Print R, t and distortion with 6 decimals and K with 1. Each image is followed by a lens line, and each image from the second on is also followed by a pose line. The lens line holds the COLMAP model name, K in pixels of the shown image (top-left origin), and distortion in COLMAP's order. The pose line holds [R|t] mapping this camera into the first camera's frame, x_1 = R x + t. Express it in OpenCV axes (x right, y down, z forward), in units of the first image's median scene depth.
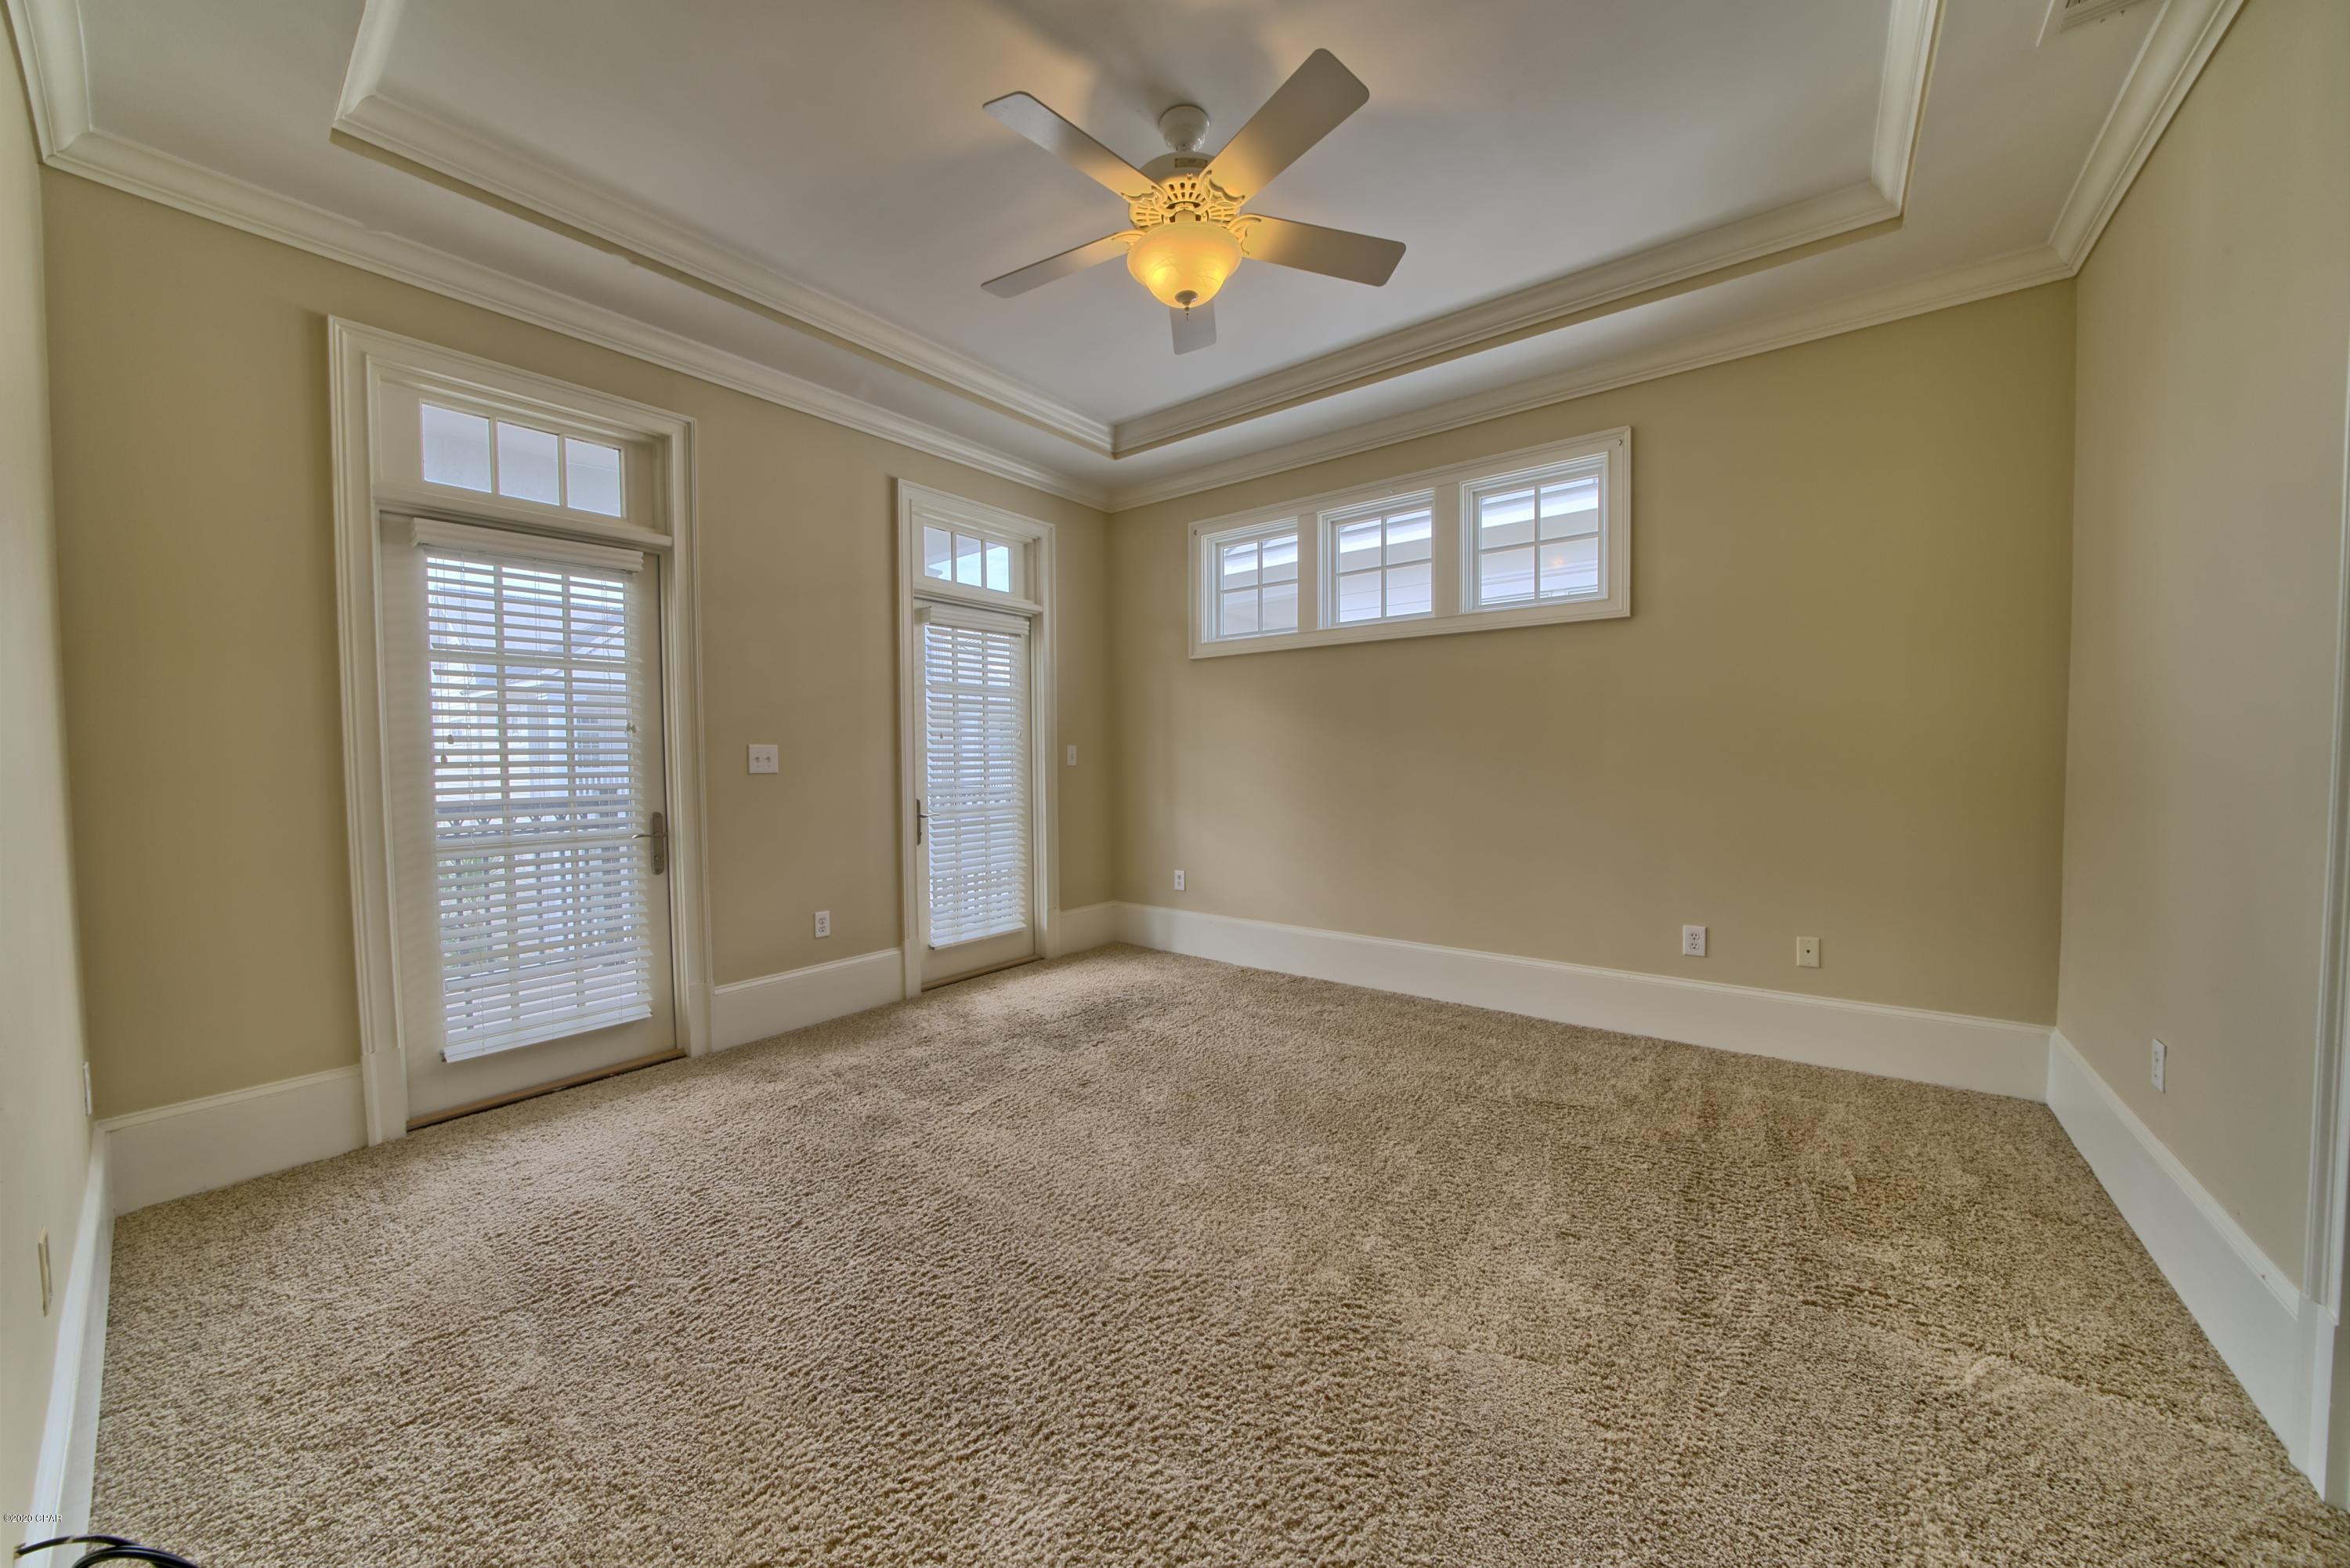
lens RADIAL K [[792.4, 0, 1162.6], [0, 792.4, 787.6], [0, 0, 1]] dist [-0.026532, -0.000015]
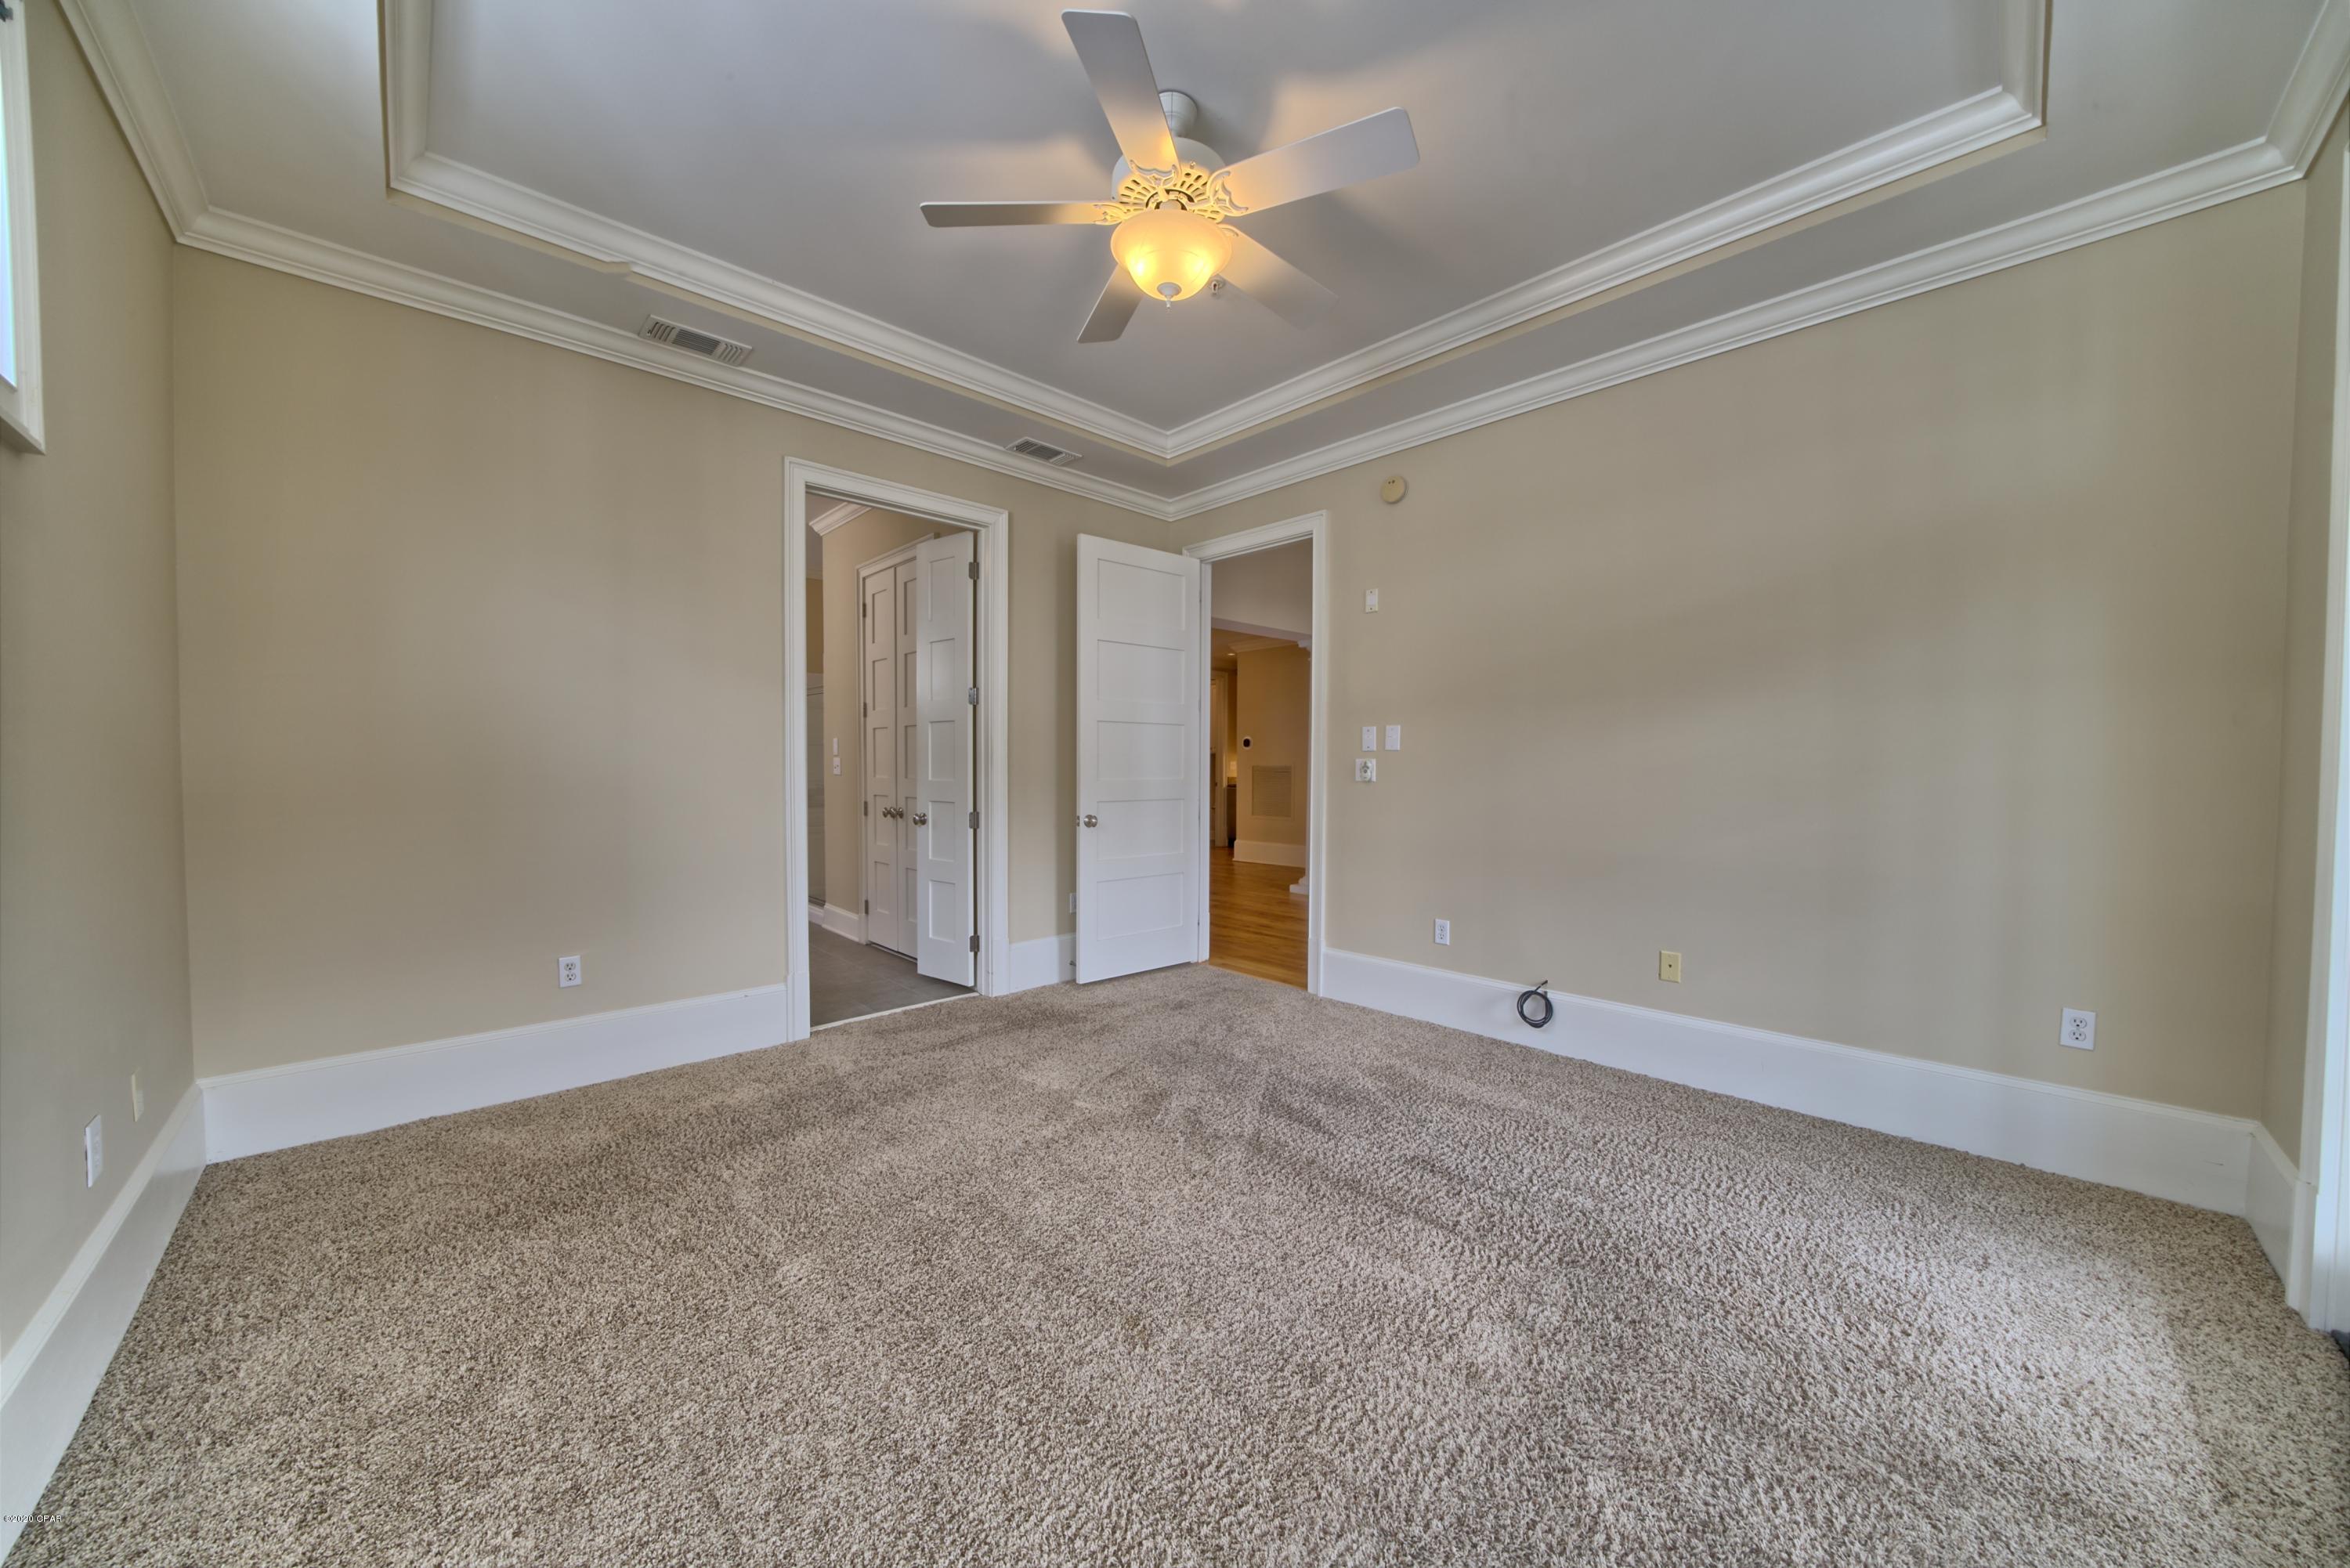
lens RADIAL K [[812.0, 0, 1167.6], [0, 812.0, 787.0], [0, 0, 1]] dist [-0.026547, 0.002900]
pose [[-0.990444, -0.003202, 0.137878, -0.066602], [0.005602, 0.997972, 0.063412, -0.059097], [-0.137801, 0.063579, -0.988417, 1.228434]]
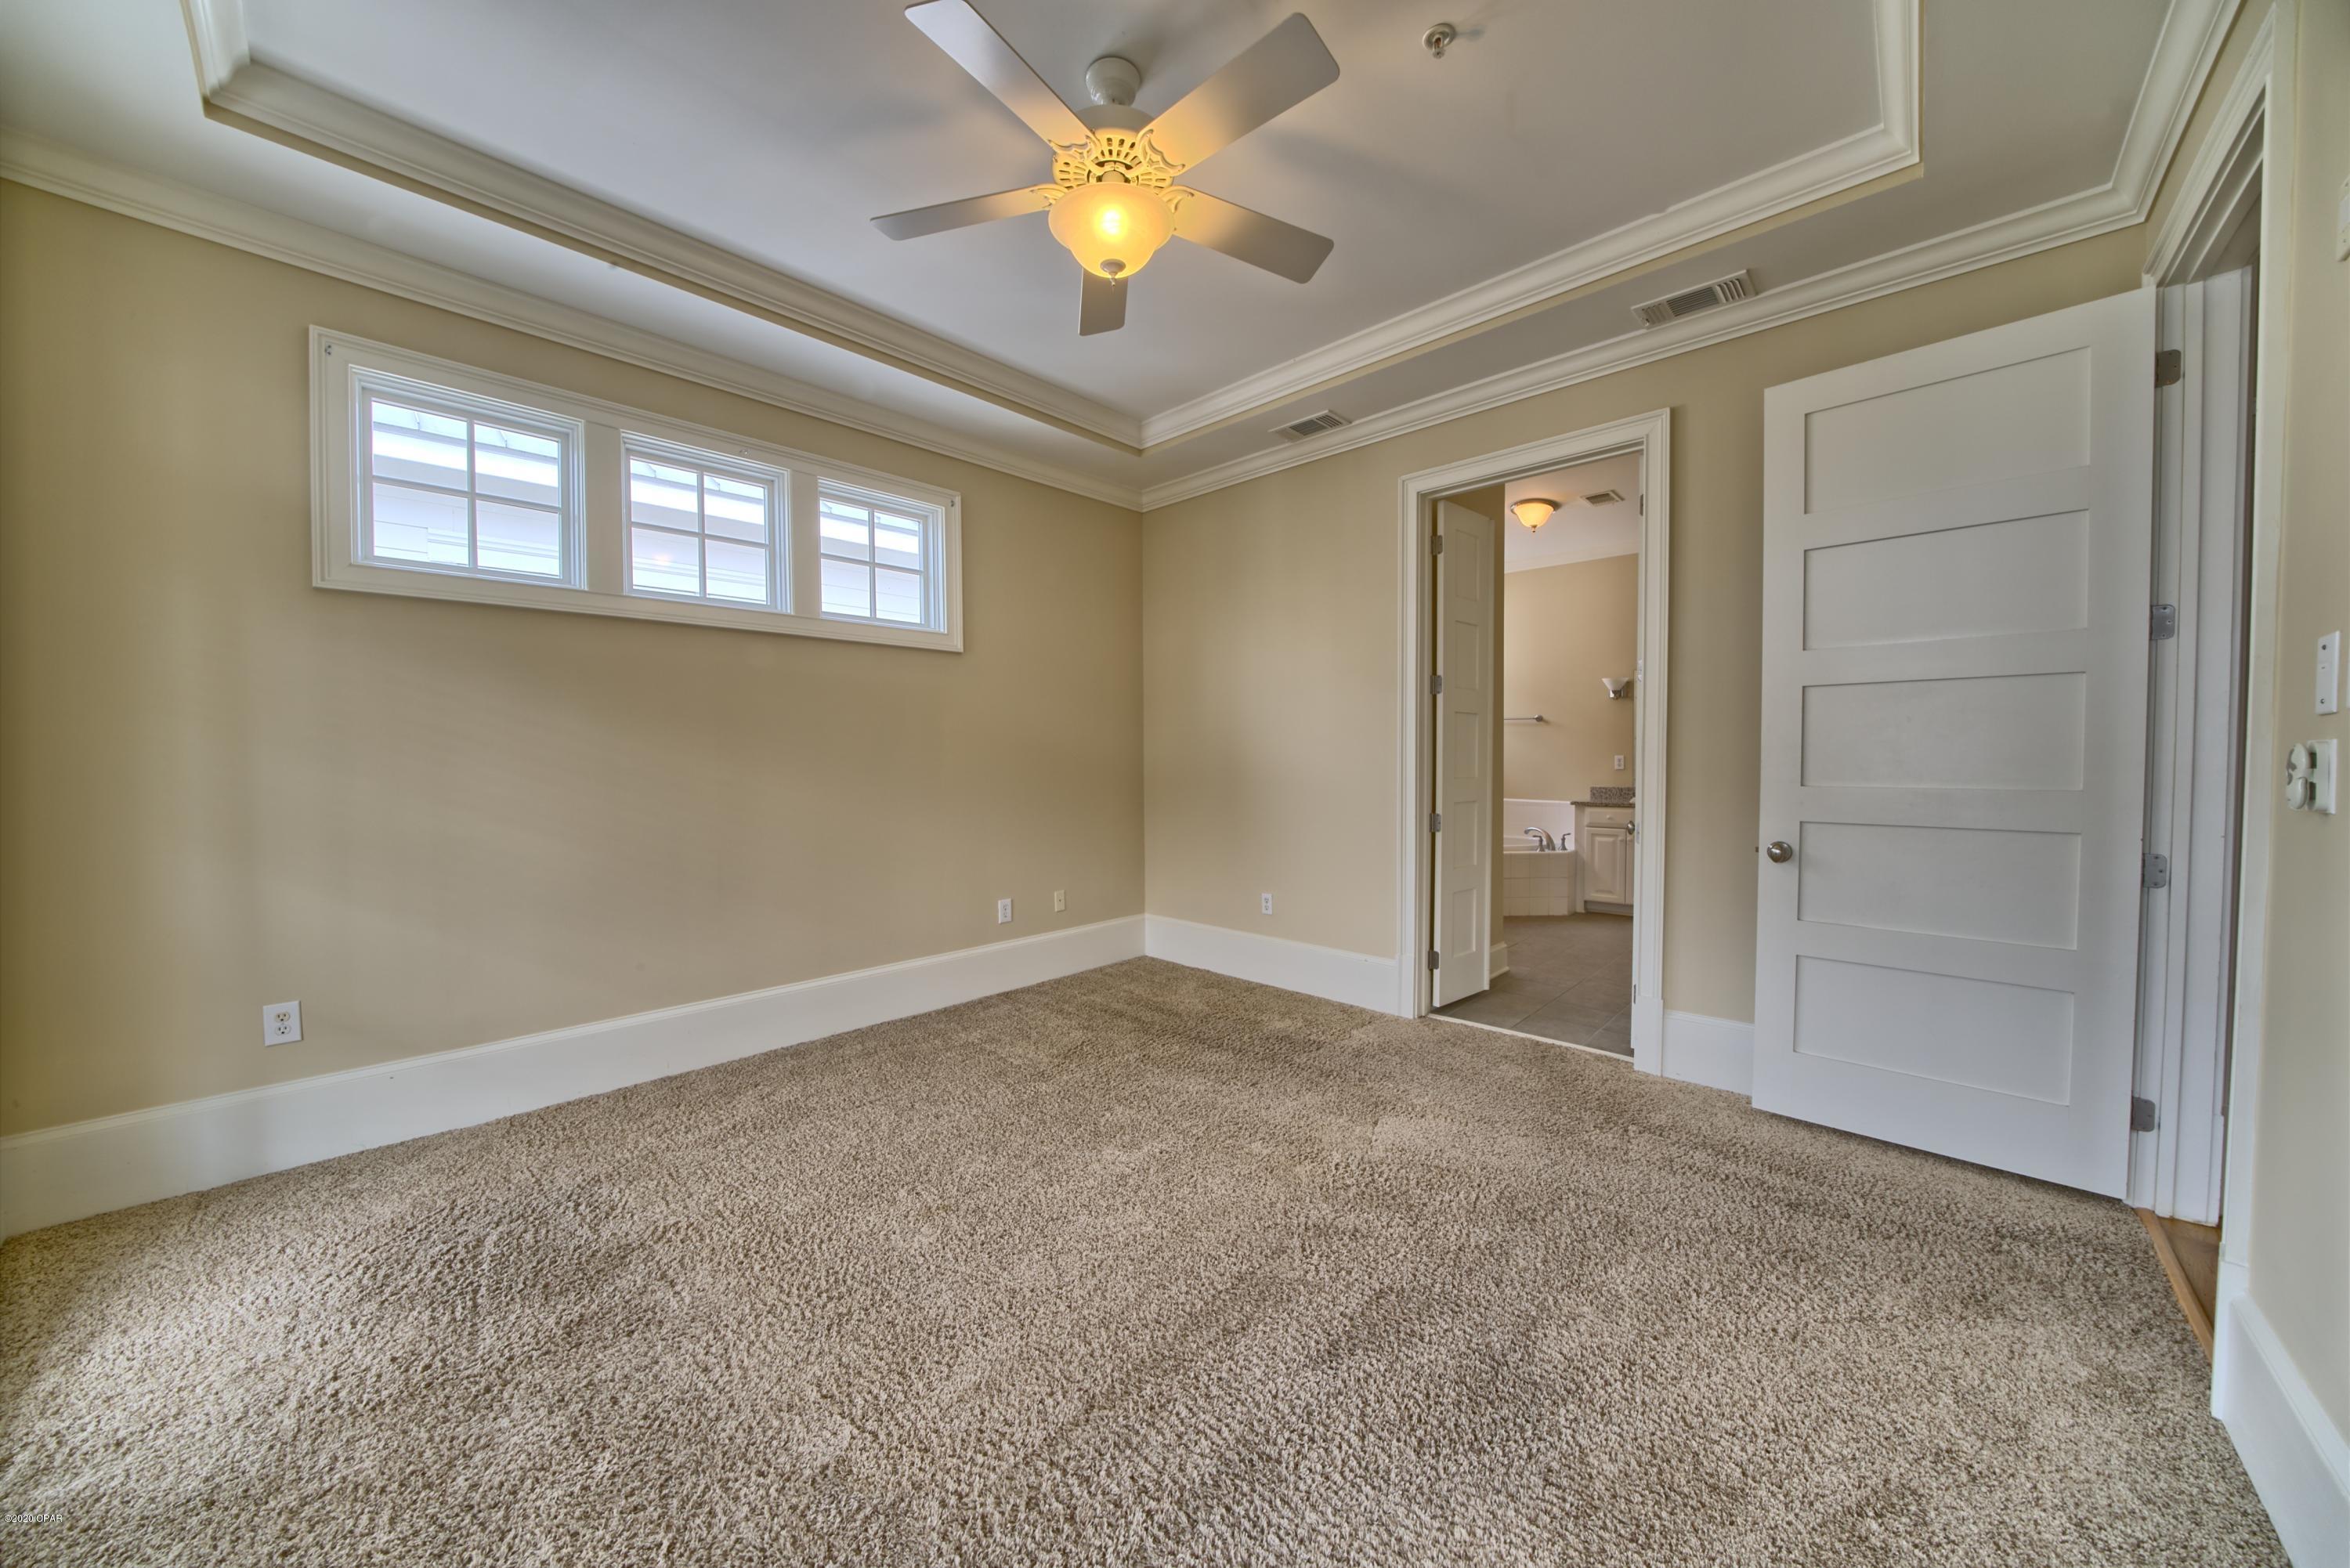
lens RADIAL K [[812.0, 0, 1167.6], [0, 812.0, 787.0], [0, 0, 1]] dist [-0.026547, 0.002900]
pose [[0.090961, -0.029595, 0.995415, -0.564753], [0.038128, 0.998929, 0.026215, -0.032017], [-0.995124, 0.035568, 0.091992, 0.531857]]
